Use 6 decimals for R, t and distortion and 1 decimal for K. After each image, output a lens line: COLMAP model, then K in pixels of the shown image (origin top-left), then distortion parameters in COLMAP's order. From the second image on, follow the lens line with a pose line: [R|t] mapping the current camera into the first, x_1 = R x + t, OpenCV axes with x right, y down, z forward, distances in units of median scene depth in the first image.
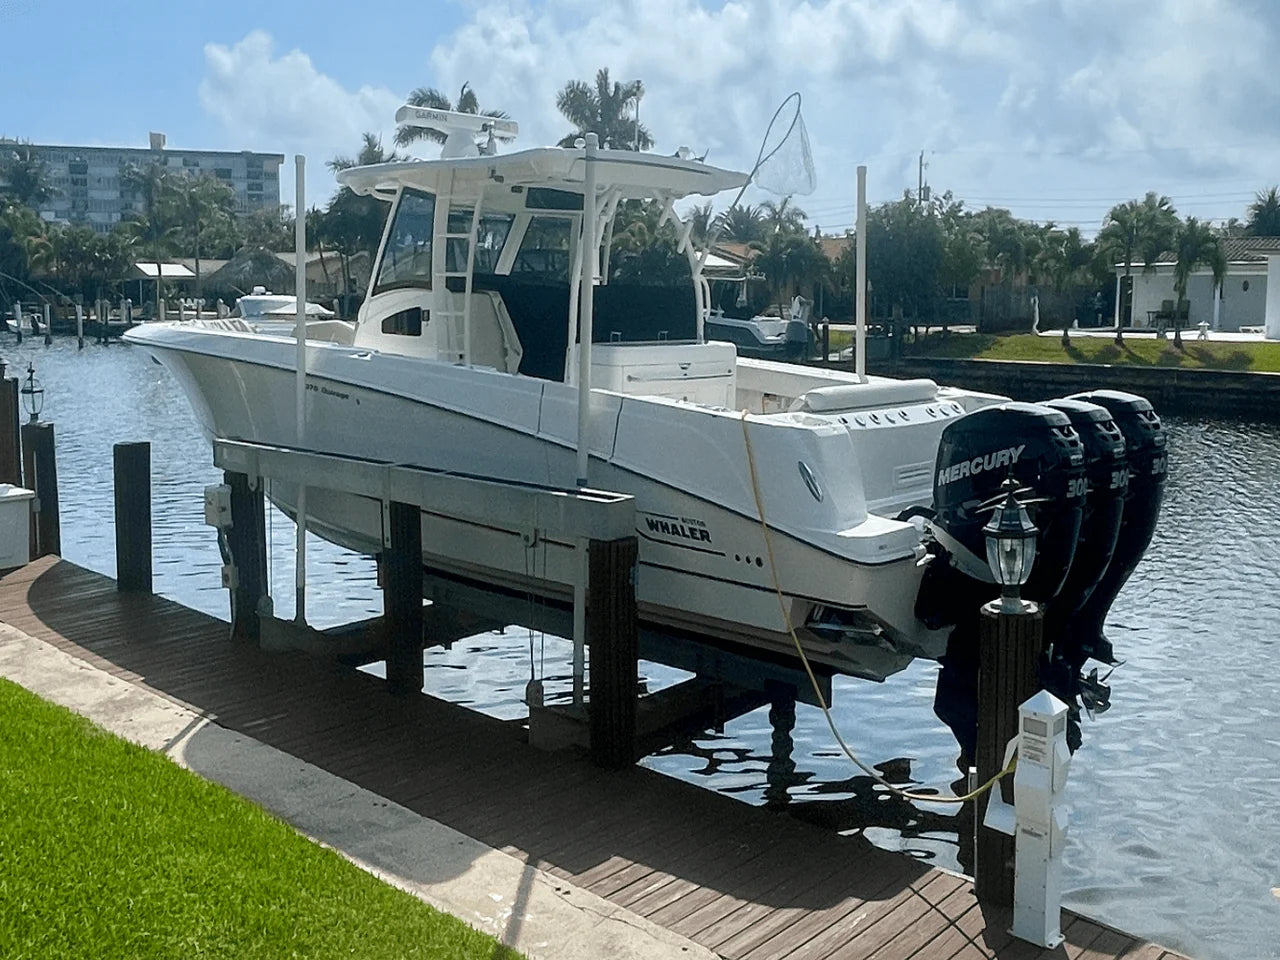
lens RADIAL K [[1225.9, 0, 638.1], [0, 1225.9, 446.6], [0, 0, 1]] dist [0.055073, 0.002213]
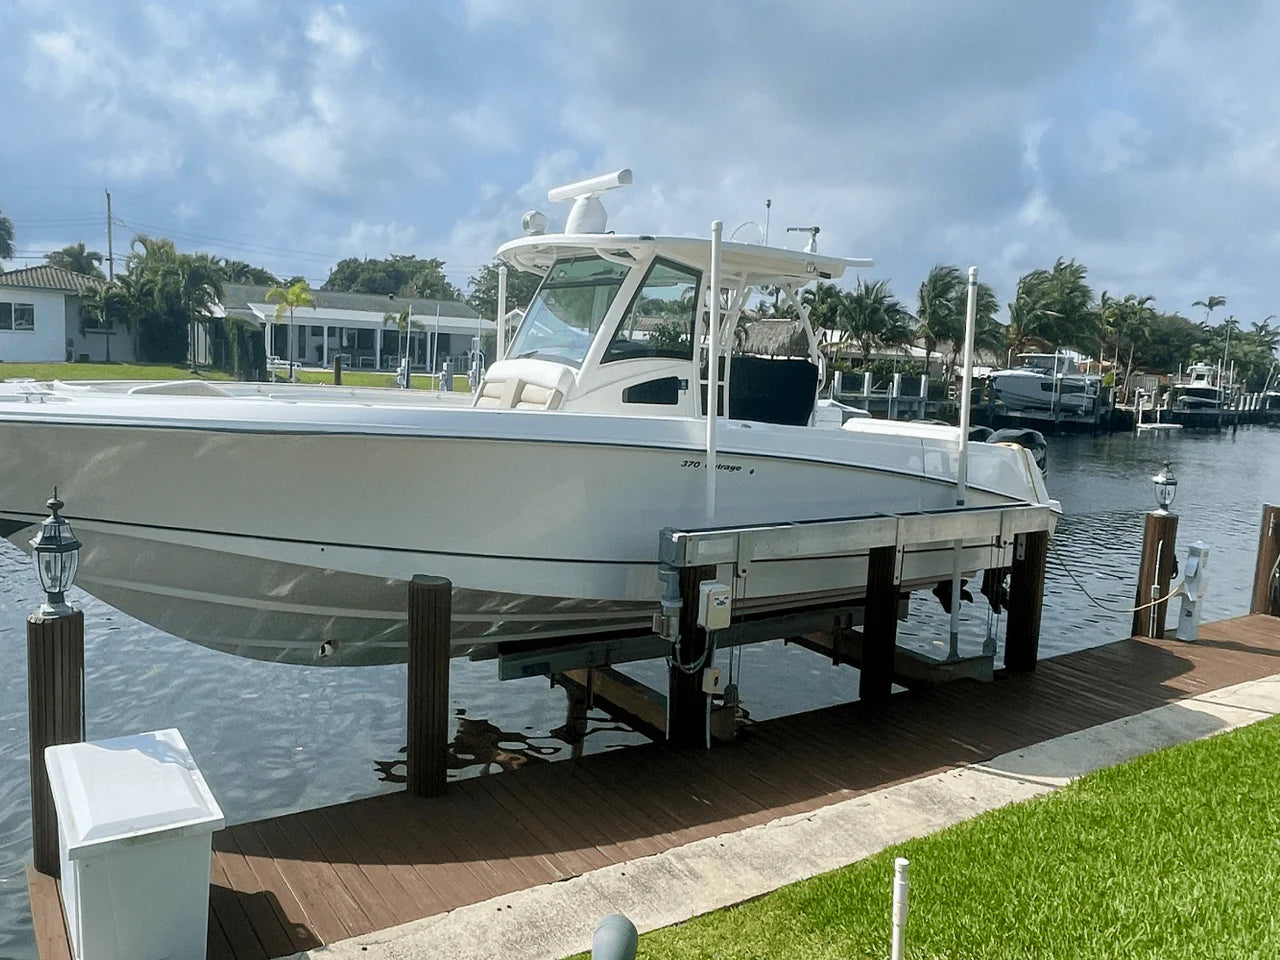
lens RADIAL K [[973.9, 0, 555.8], [0, 973.9, 469.4], [0, 0, 1]] dist [0.002299, -0.003039]
pose [[0.274125, -0.111437, 0.955216, -1.327460], [0.073368, 0.992792, 0.094765, -0.161414], [-0.958891, 0.044104, 0.280326, 1.164004]]
